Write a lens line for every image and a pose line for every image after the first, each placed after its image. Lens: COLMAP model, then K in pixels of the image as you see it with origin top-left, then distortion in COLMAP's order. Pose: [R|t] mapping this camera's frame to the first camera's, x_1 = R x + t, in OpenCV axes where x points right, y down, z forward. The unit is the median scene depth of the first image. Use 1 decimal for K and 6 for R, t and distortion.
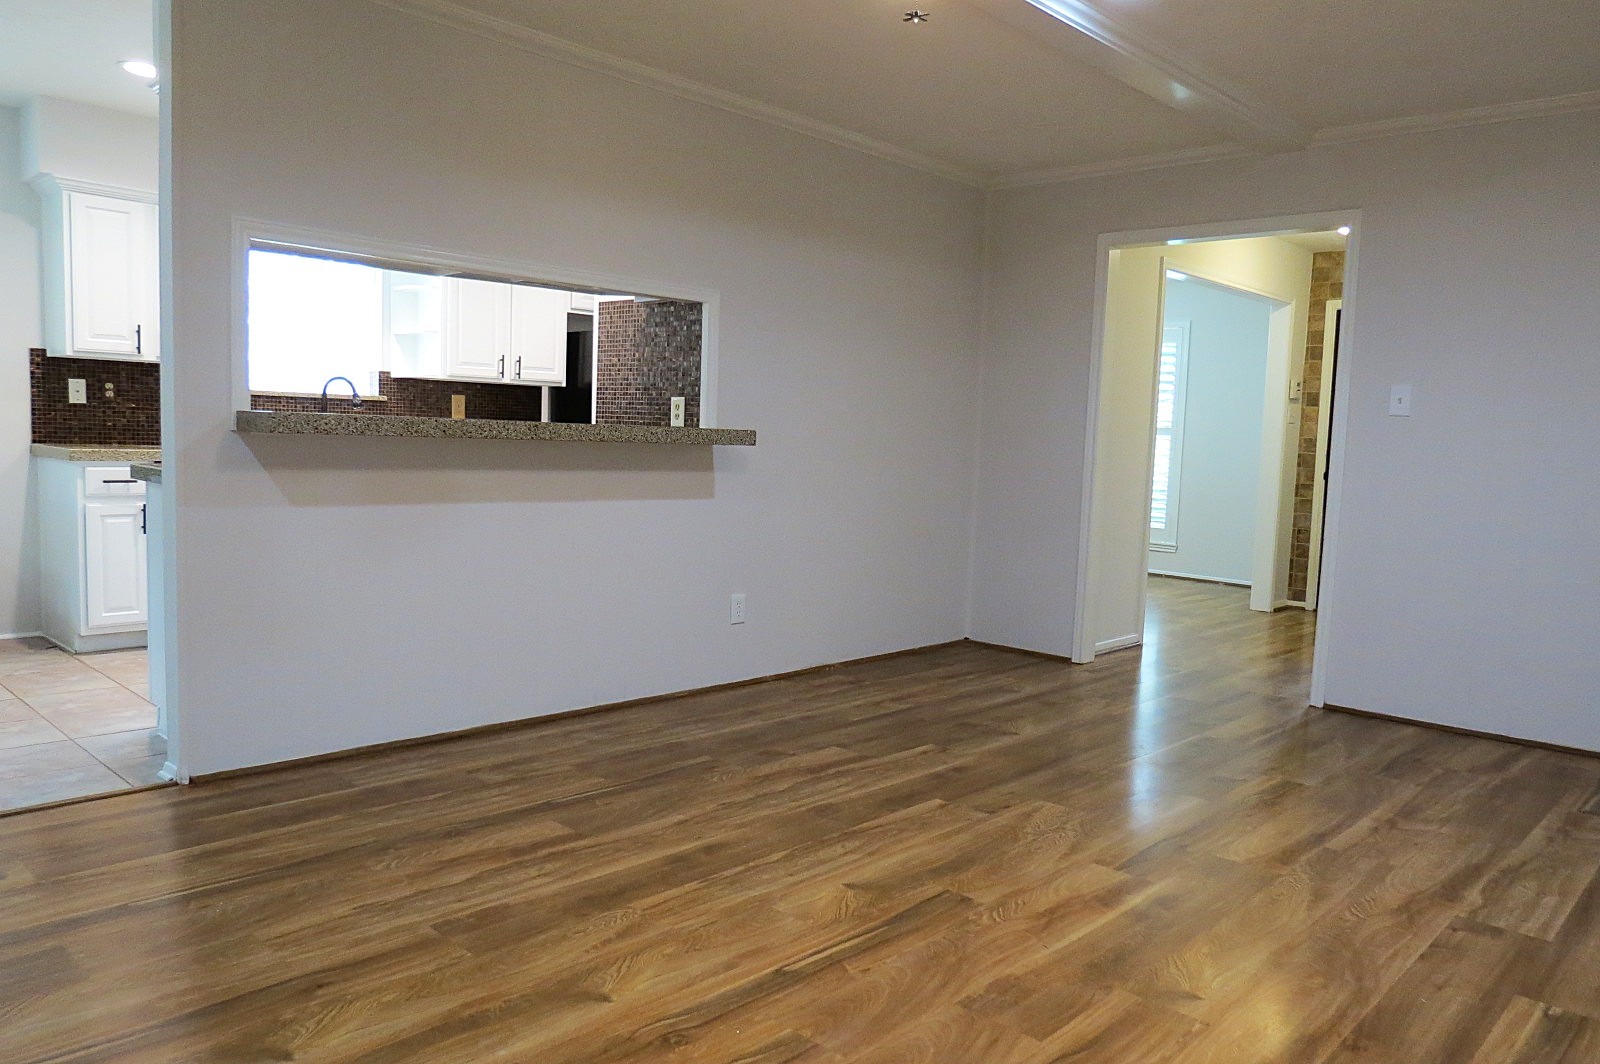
lens RADIAL K [[1128.0, 0, 811.9], [0, 1128.0, 530.8], [0, 0, 1]] dist [-0.027485, 0.005504]
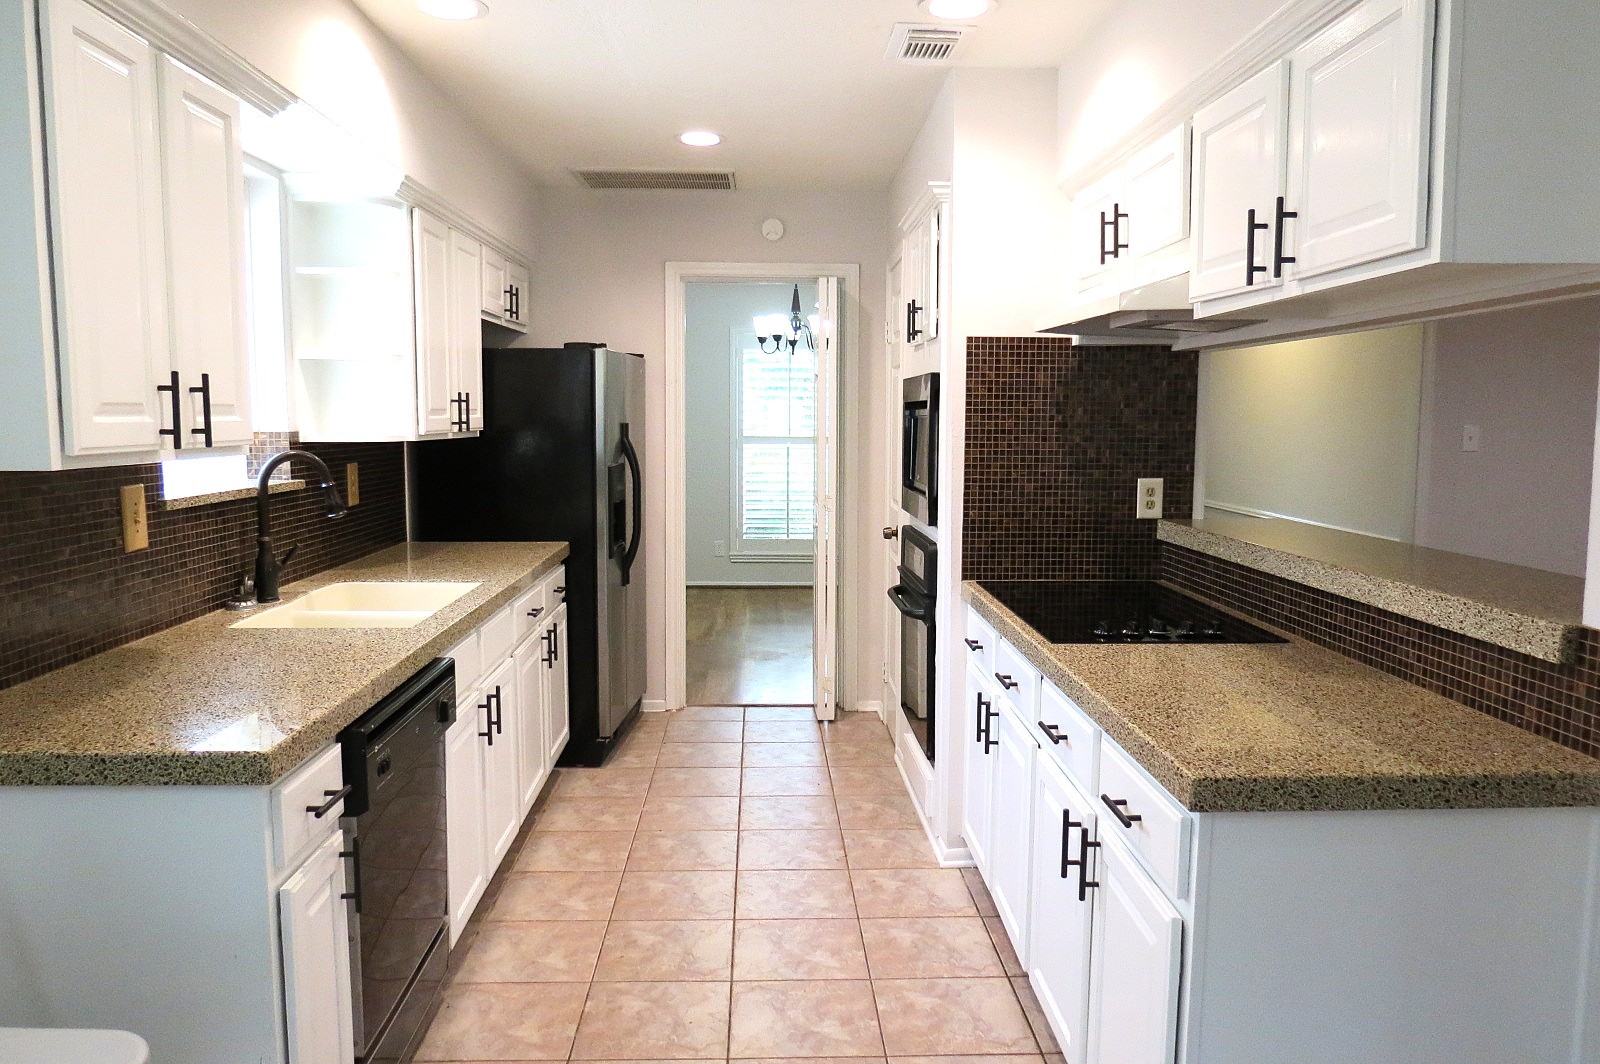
lens RADIAL K [[1135.4, 0, 802.6], [0, 1135.4, 527.6], [0, 0, 1]] dist [-0.049594, 0.034260]
pose [[0.698985, -0.103686, 0.707580, -1.168492], [0.083426, 0.994500, 0.063317, -0.222992], [-0.710253, 0.014773, 0.703791, 0.947414]]
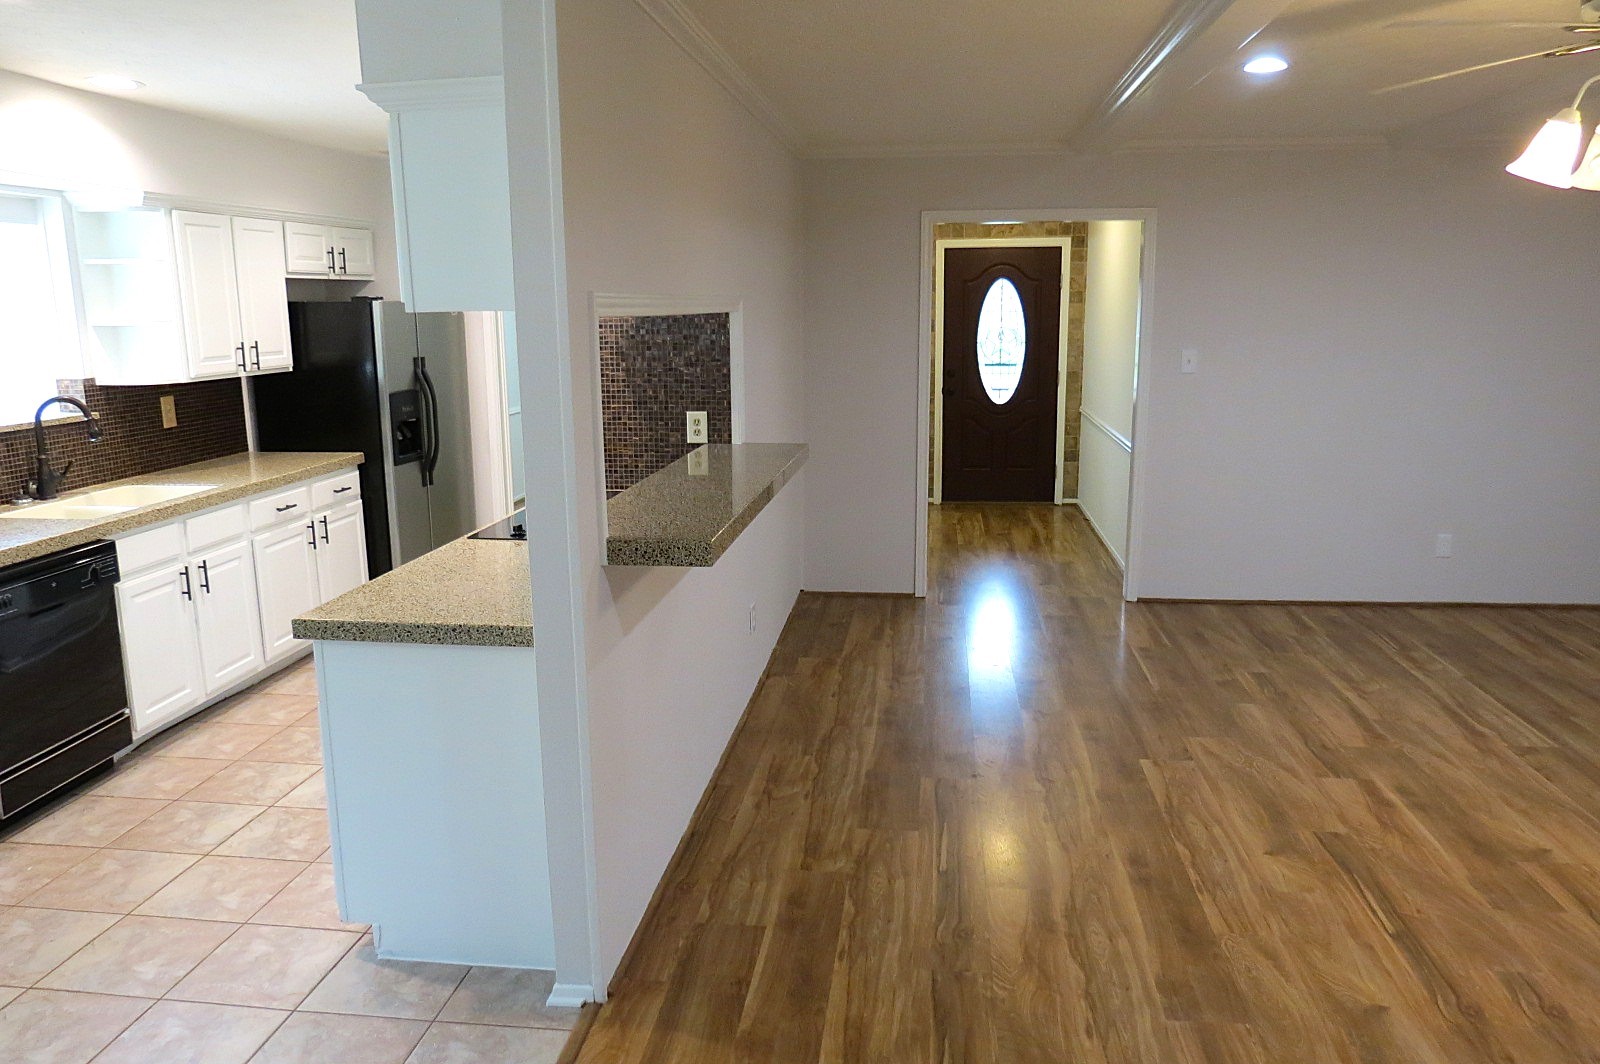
lens RADIAL K [[1128.9, 0, 800.0], [0, 1128.9, 532.0], [0, 0, 1]] dist [-0.023786, 0.001342]
pose [[0.801831, -0.160021, 0.575726, -0.881944], [0.088096, 0.984605, 0.150972, -0.225604], [-0.591022, -0.070335, 0.803584, 0.287864]]
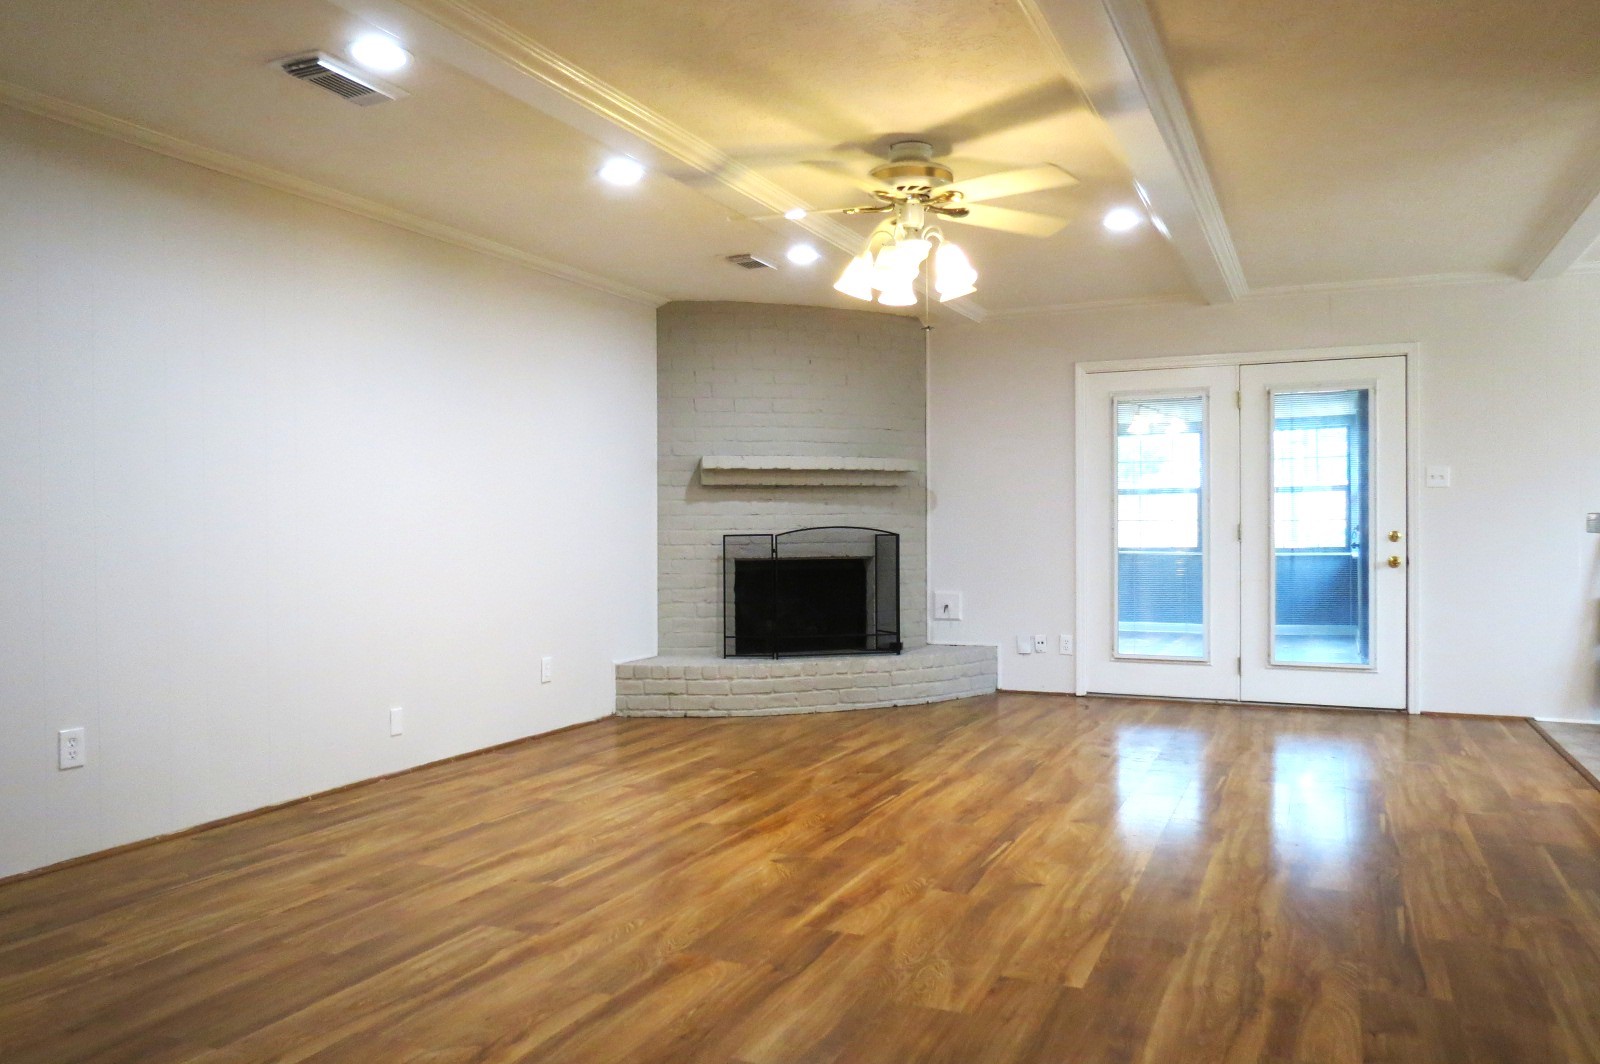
lens RADIAL K [[1128.0, 0, 811.9], [0, 1128.0, 530.8], [0, 0, 1]] dist [-0.027485, 0.005504]
pose [[-0.946056, -0.026036, -0.322955, 0.575409], [-0.053867, 0.995533, 0.077539, -0.129553], [0.319494, 0.090753, -0.943233, 1.741962]]
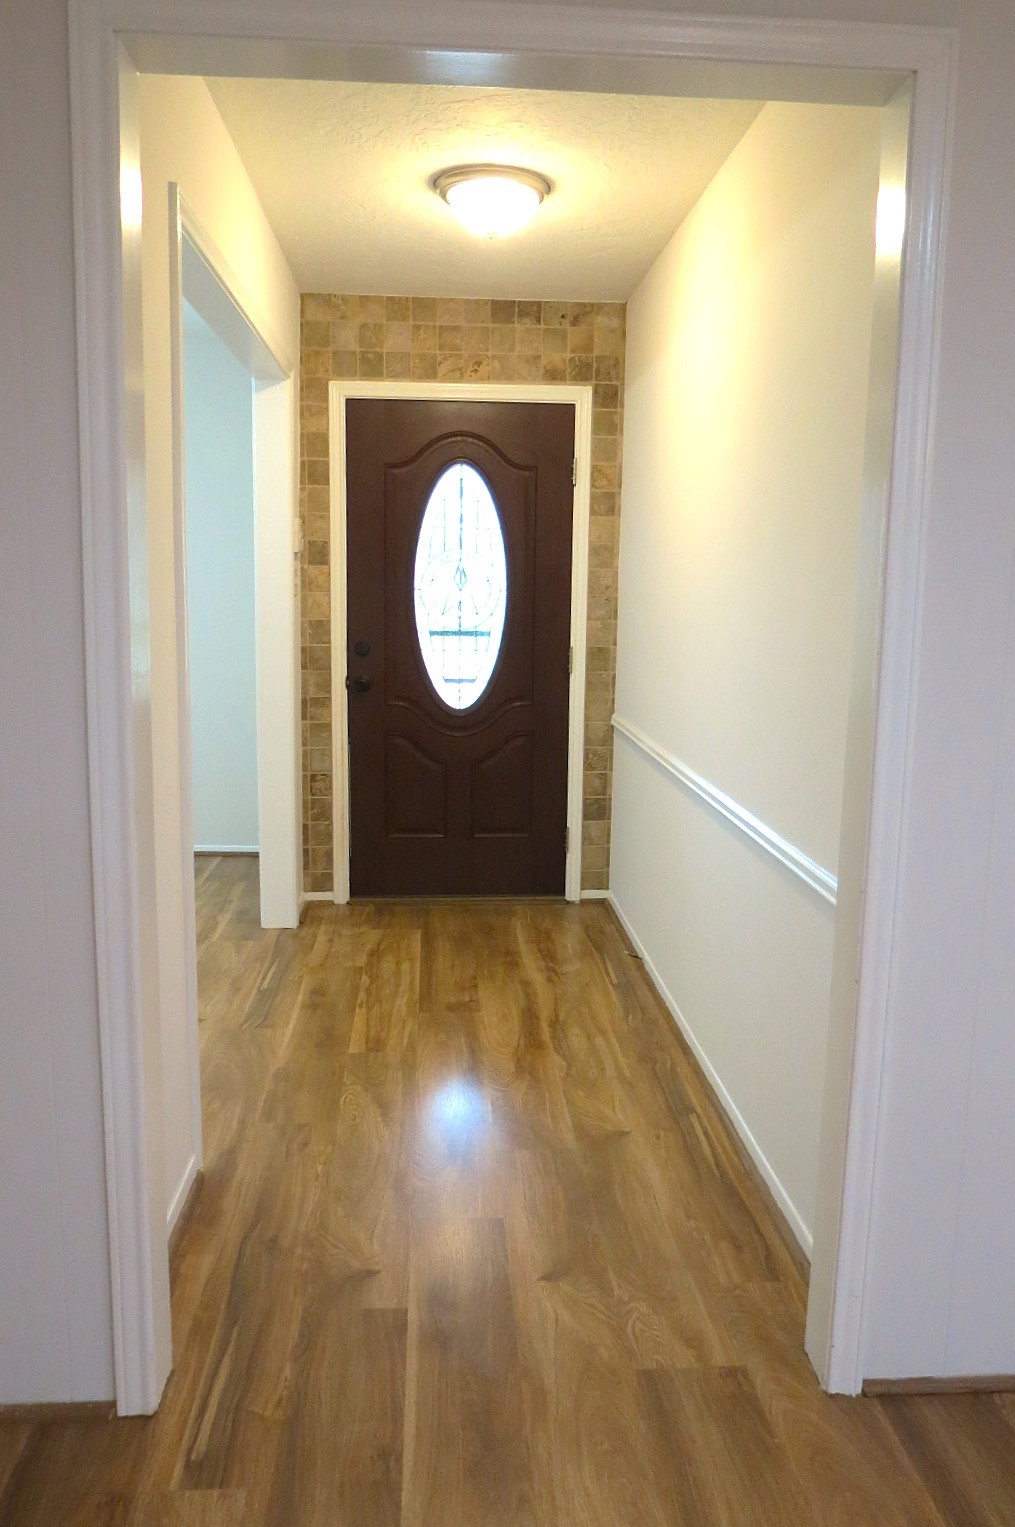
lens RADIAL K [[1128.1, 0, 507.5], [0, 1128.1, 763.5], [0, 0, 1]] dist [-0.027492, -0.000438]
pose [[0.680394, -0.137009, 0.719925, 0.181274], [0.069586, 0.990008, 0.122643, -0.175161], [-0.729535, -0.033349, 0.683130, 1.242827]]
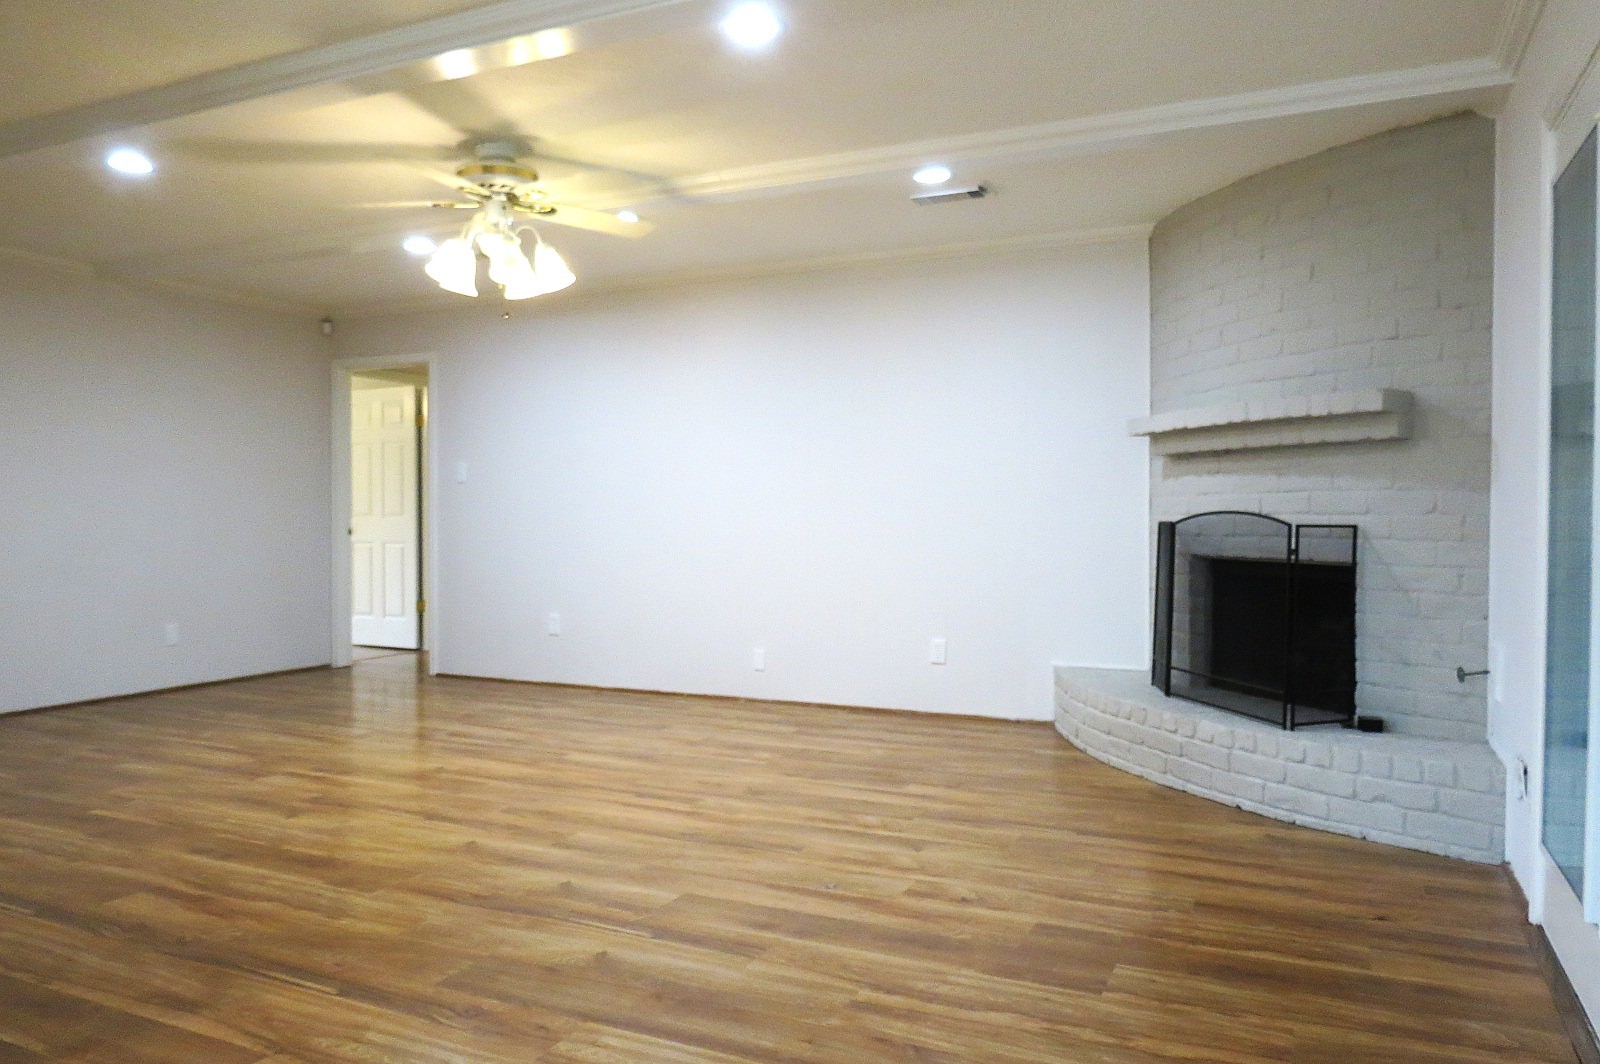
lens RADIAL K [[1135.4, 0, 802.6], [0, 1135.4, 527.6], [0, 0, 1]] dist [-0.049594, 0.034260]
pose [[-0.317811, -0.043449, 0.947158, -1.278526], [0.070062, 0.995142, 0.069159, -0.086436], [-0.945562, 0.088340, -0.313223, 0.680810]]
